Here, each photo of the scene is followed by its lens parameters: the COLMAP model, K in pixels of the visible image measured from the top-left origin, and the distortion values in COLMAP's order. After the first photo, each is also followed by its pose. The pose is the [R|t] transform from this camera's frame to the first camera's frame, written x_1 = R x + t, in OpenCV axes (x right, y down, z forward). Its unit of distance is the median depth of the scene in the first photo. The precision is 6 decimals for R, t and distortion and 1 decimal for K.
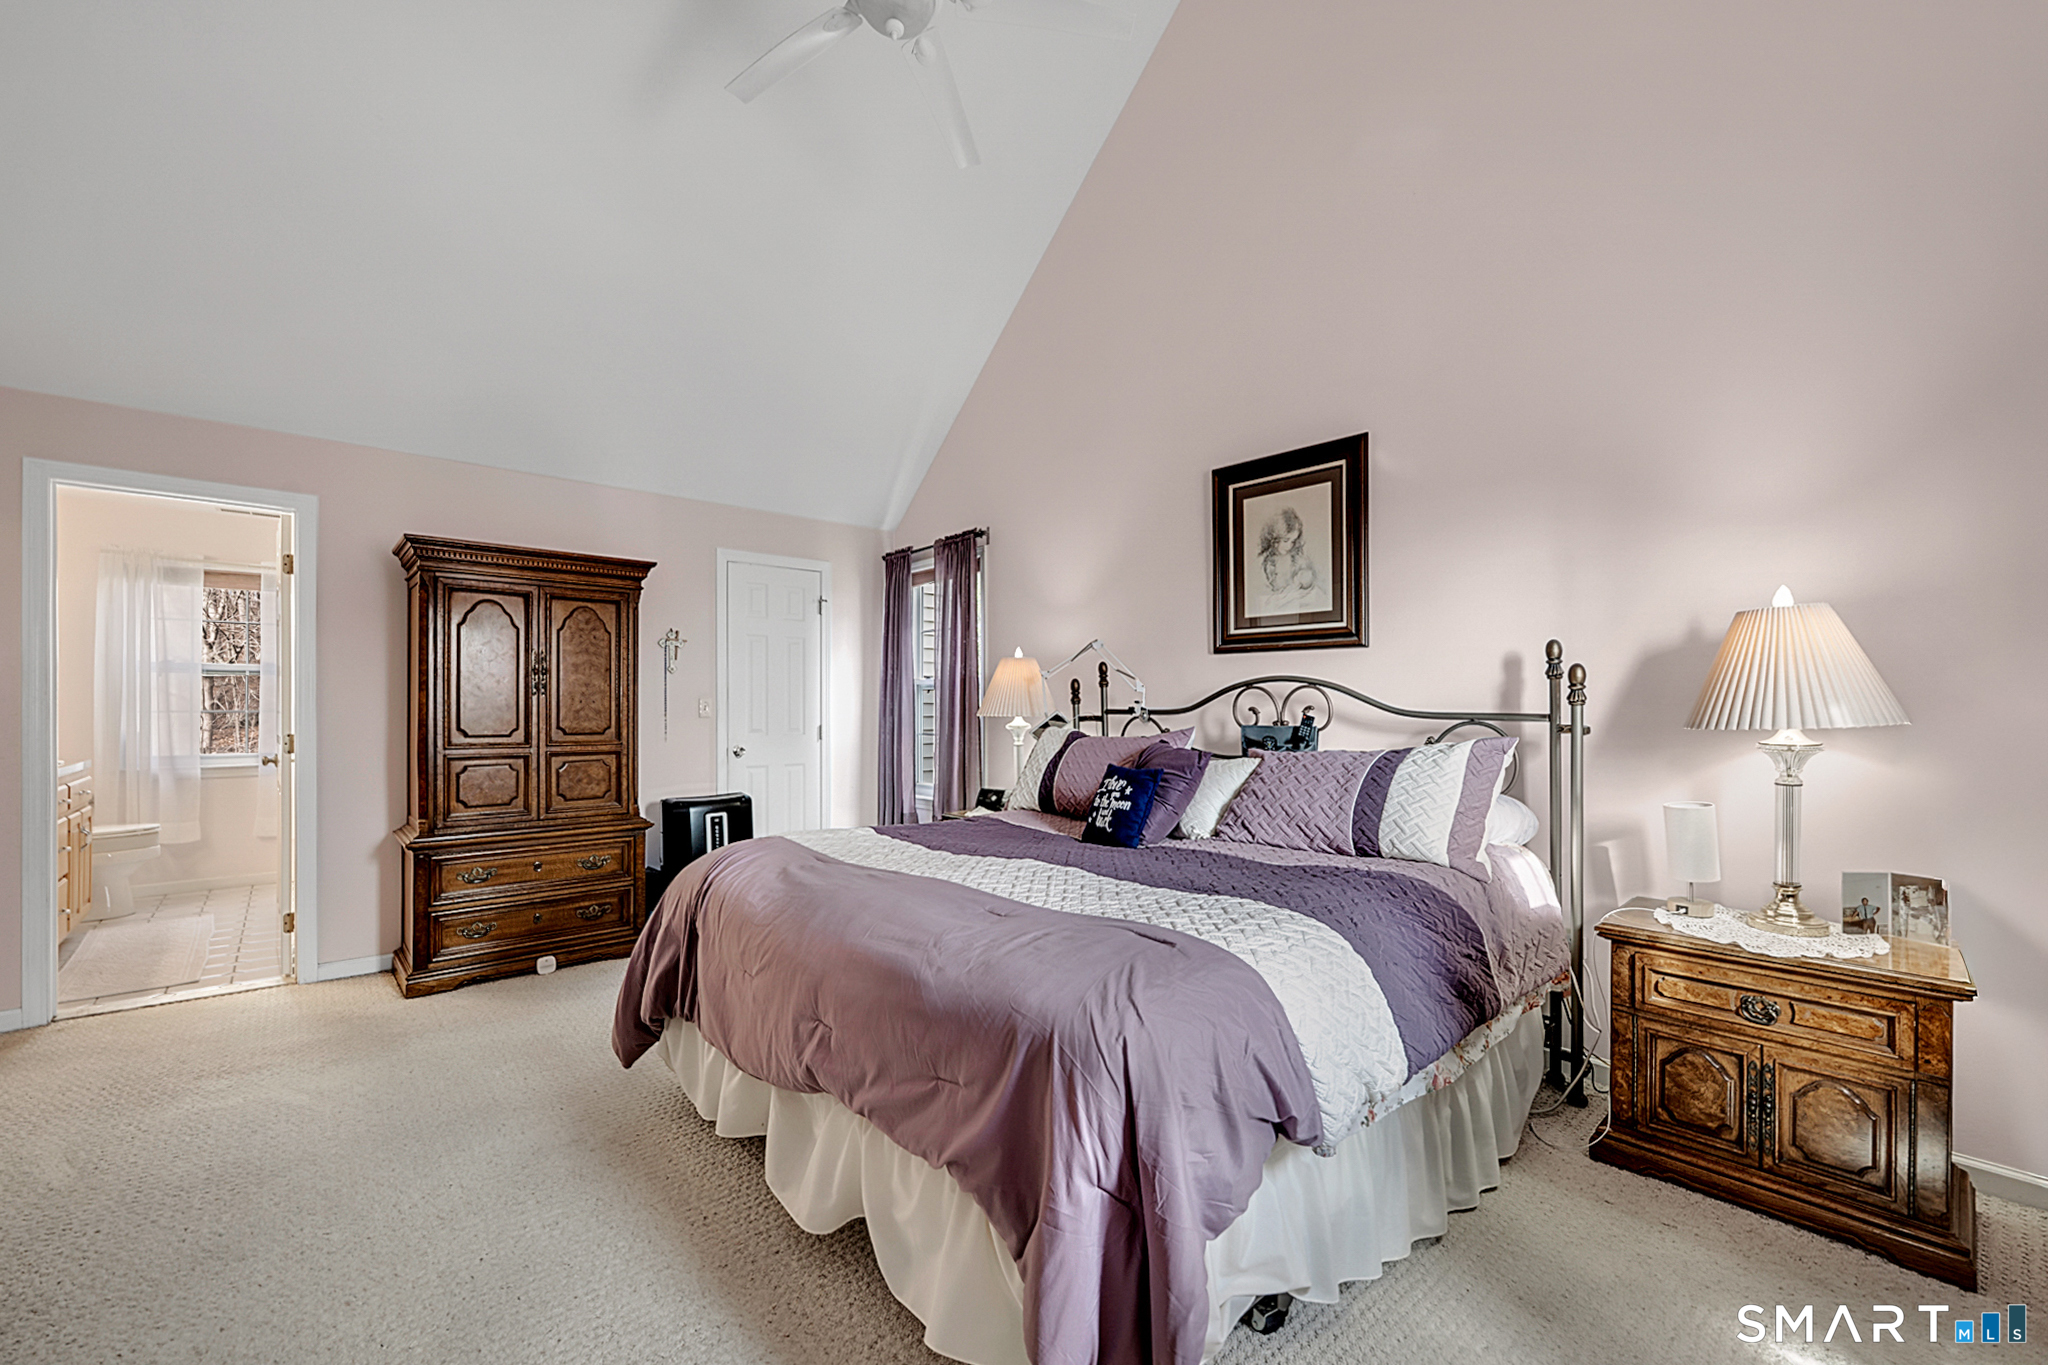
lens RADIAL K [[800.8, 0, 1029.4], [0, 800.8, 693.1], [0, 0, 1]] dist [0.003166, 0.000166]
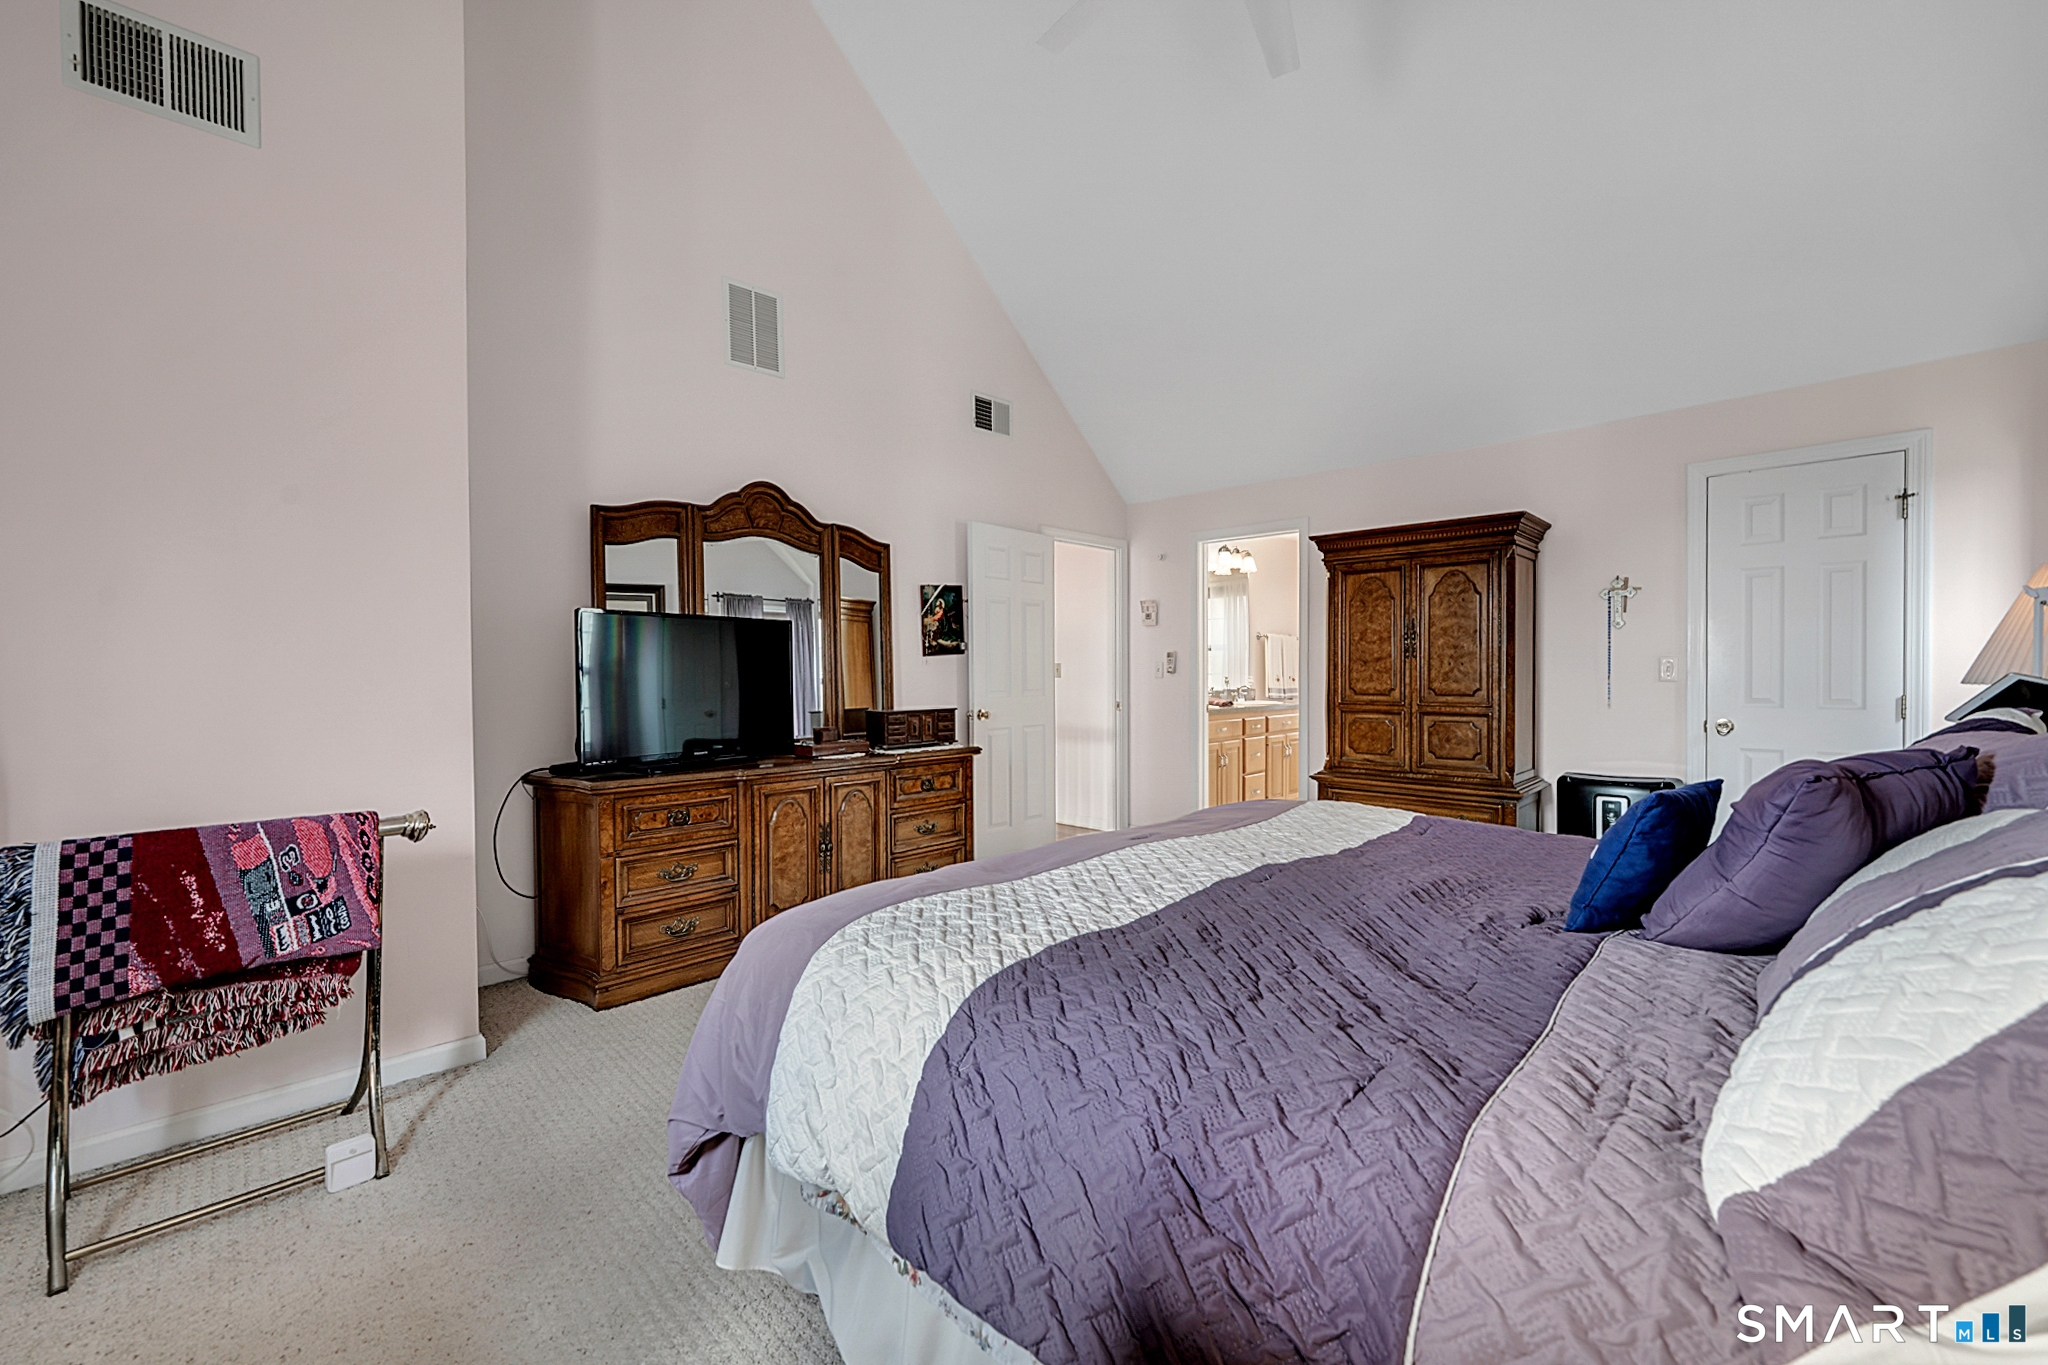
lens RADIAL K [[800.8, 0, 1035.3], [0, 800.8, 678.3], [0, 0, 1]] dist [0.003166, 0.000166]
pose [[0.096911, 0.009525, -0.995247, 0.789345], [0.022167, 0.999686, 0.011726, 0.009772], [0.995046, -0.023198, 0.096669, 0.713352]]
